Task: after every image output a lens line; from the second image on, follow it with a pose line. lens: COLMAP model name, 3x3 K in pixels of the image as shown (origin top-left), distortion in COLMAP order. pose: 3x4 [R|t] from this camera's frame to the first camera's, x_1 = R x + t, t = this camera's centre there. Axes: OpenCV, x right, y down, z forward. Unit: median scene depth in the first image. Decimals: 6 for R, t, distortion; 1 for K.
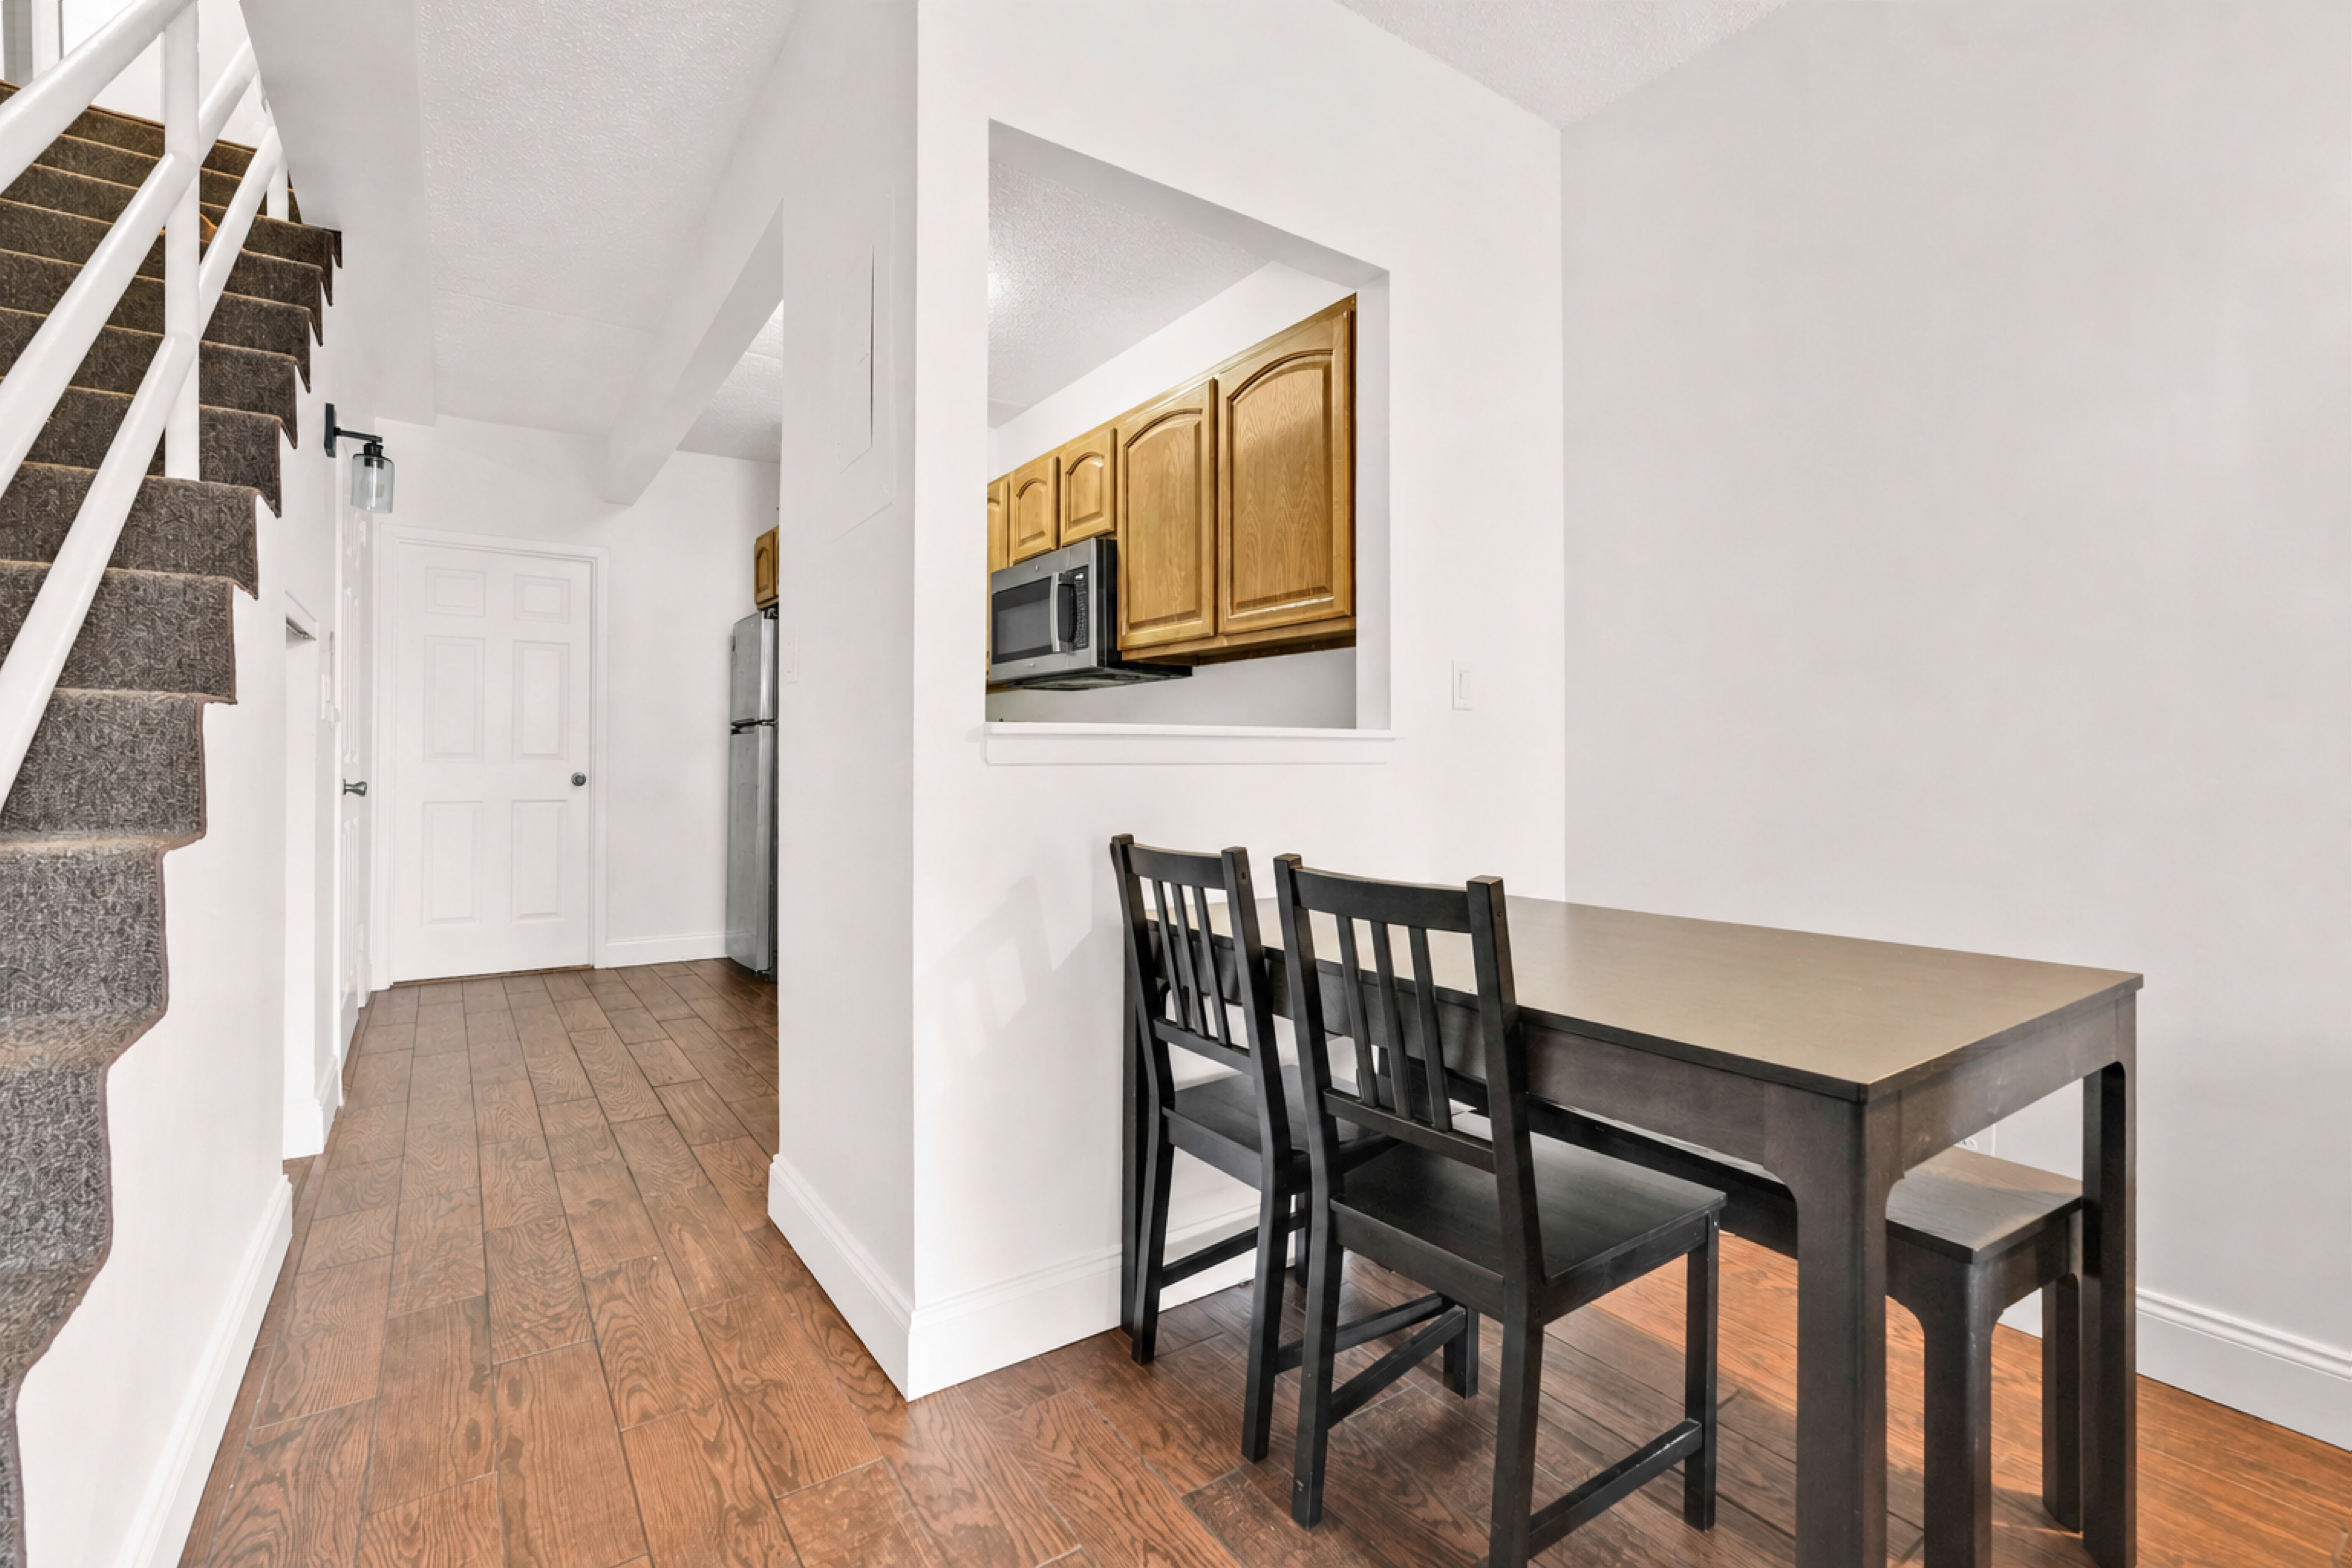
lens RADIAL K [[1080.3, 0, 1165.8], [0, 1080.3, 757.4], [0, 0, 1]] dist [0.001727, 0.000294]
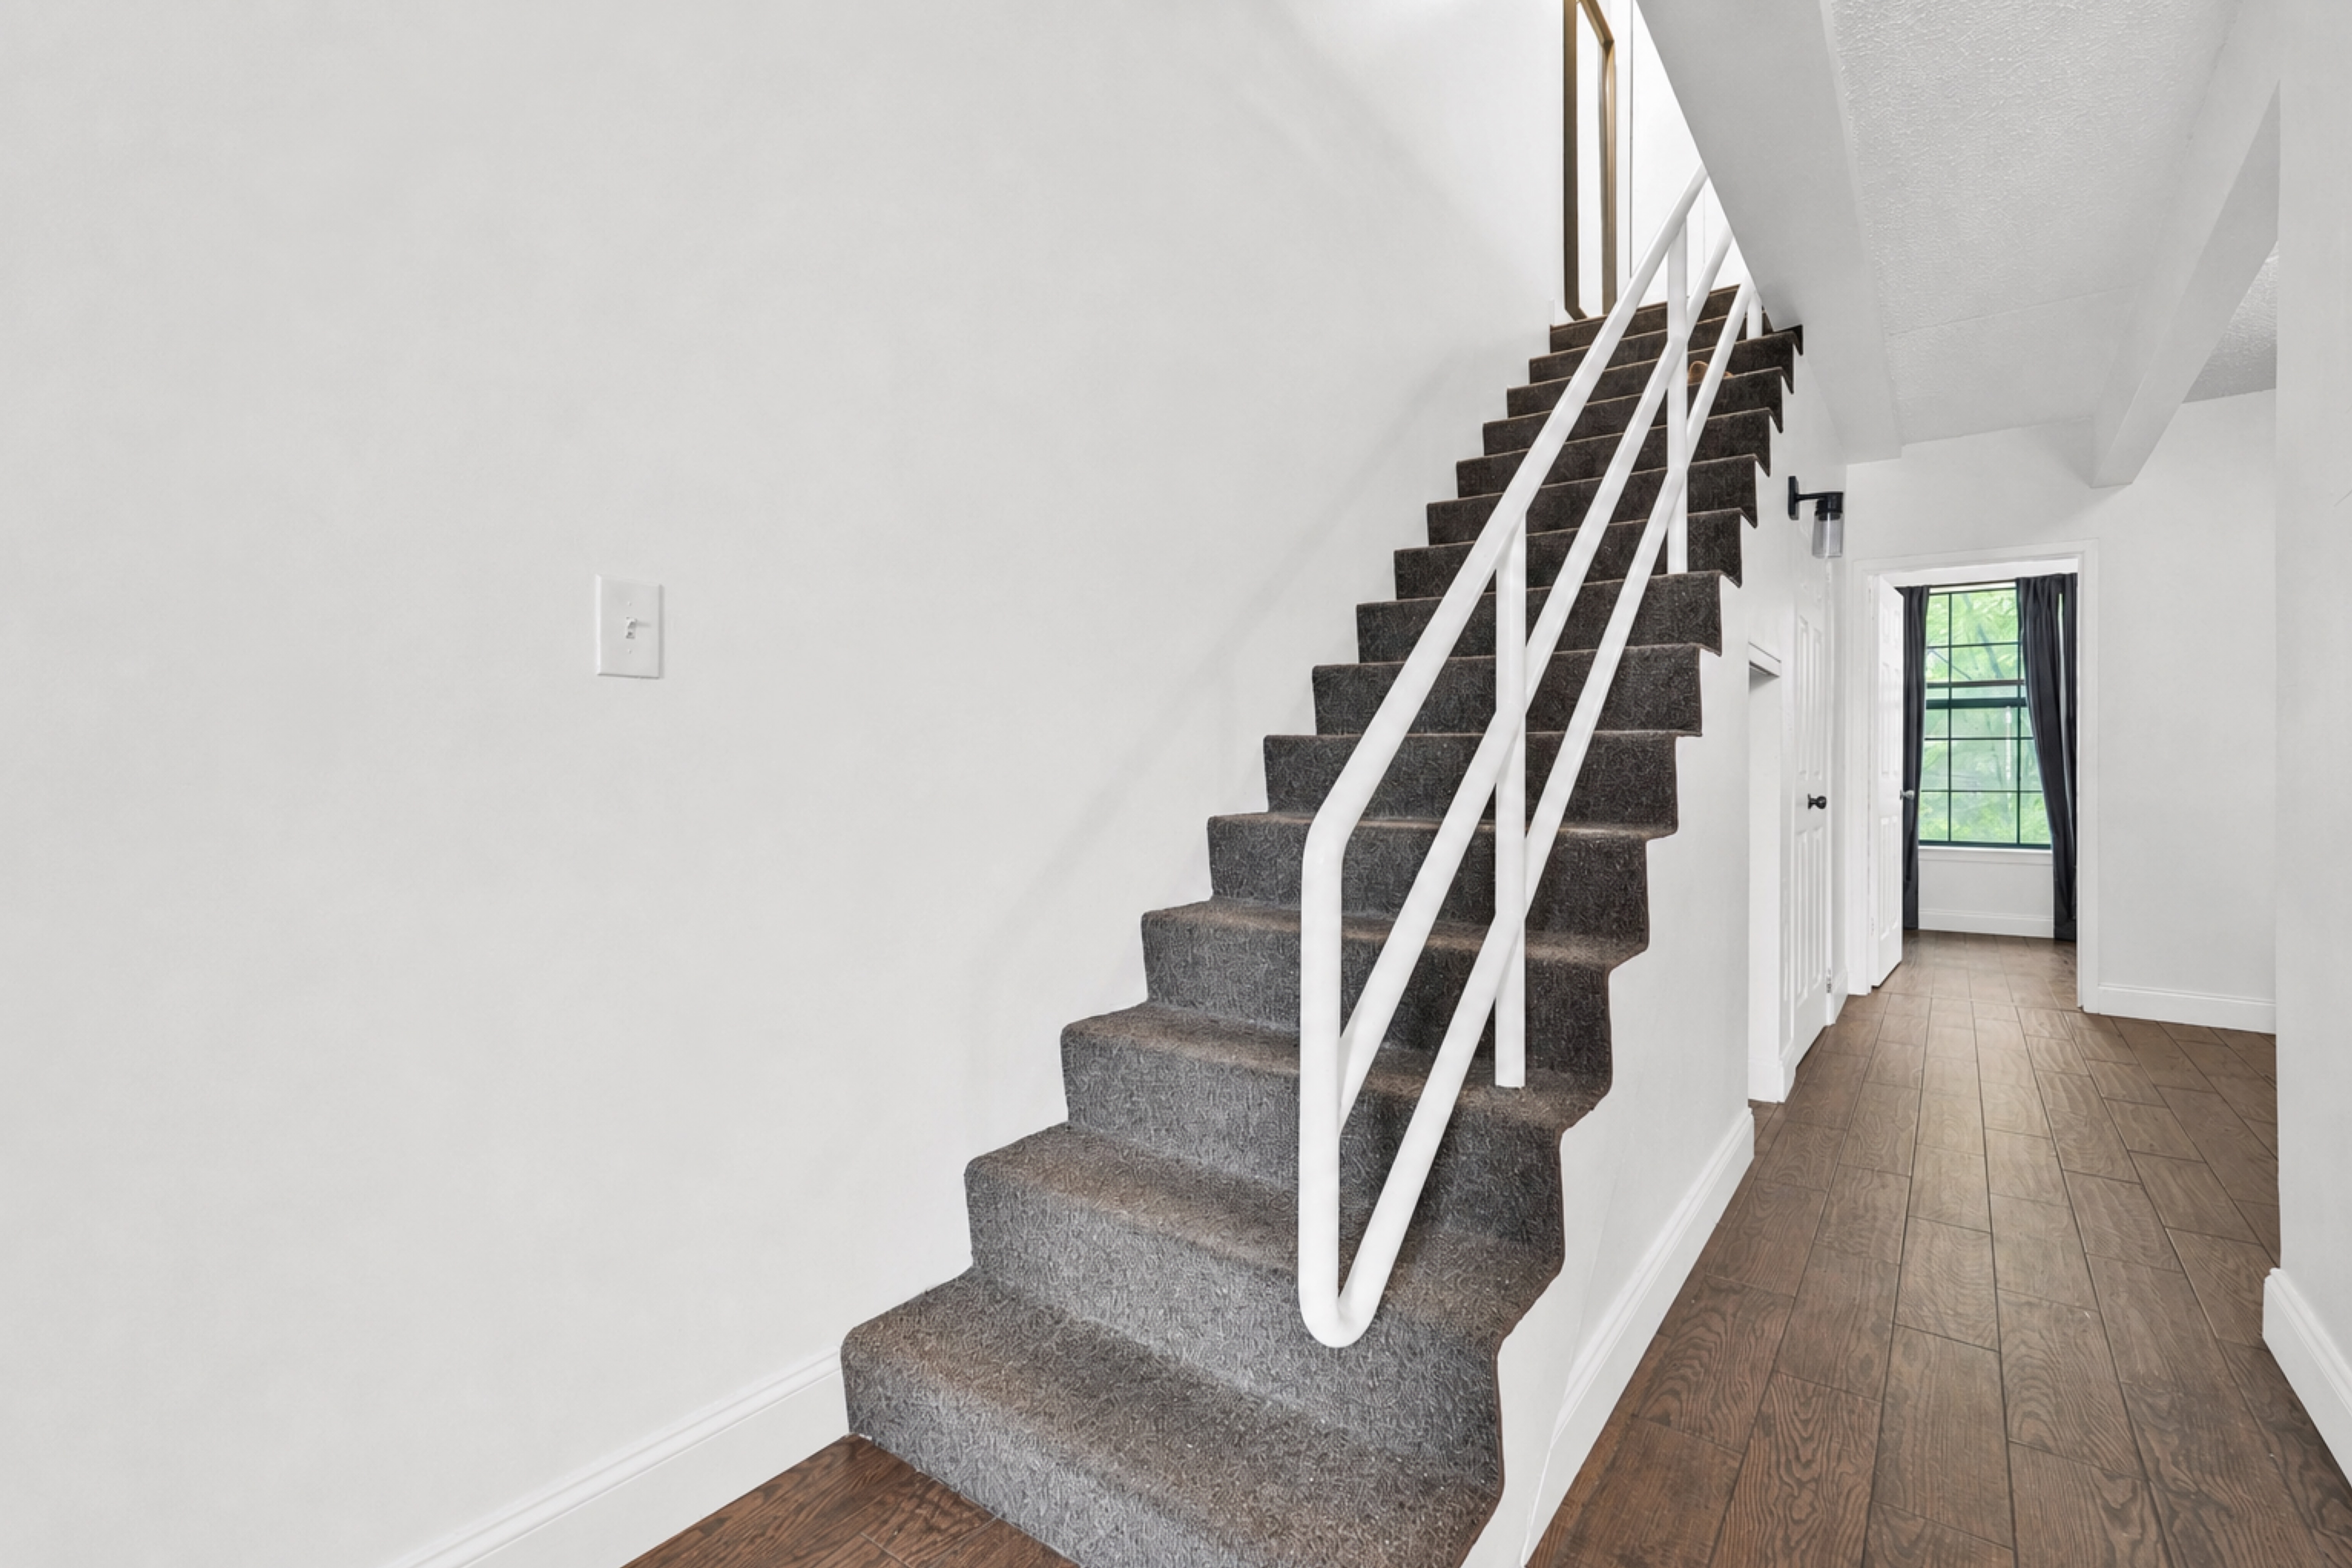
lens RADIAL K [[1080.3, 0, 1165.8], [0, 1080.3, 757.4], [0, 0, 1]] dist [0.001727, 0.000294]
pose [[0.349149, -0.013099, -0.936976, 0.120145], [-0.001665, 0.999892, -0.014599, -0.001638], [0.937066, 0.006657, 0.349089, -0.067841]]
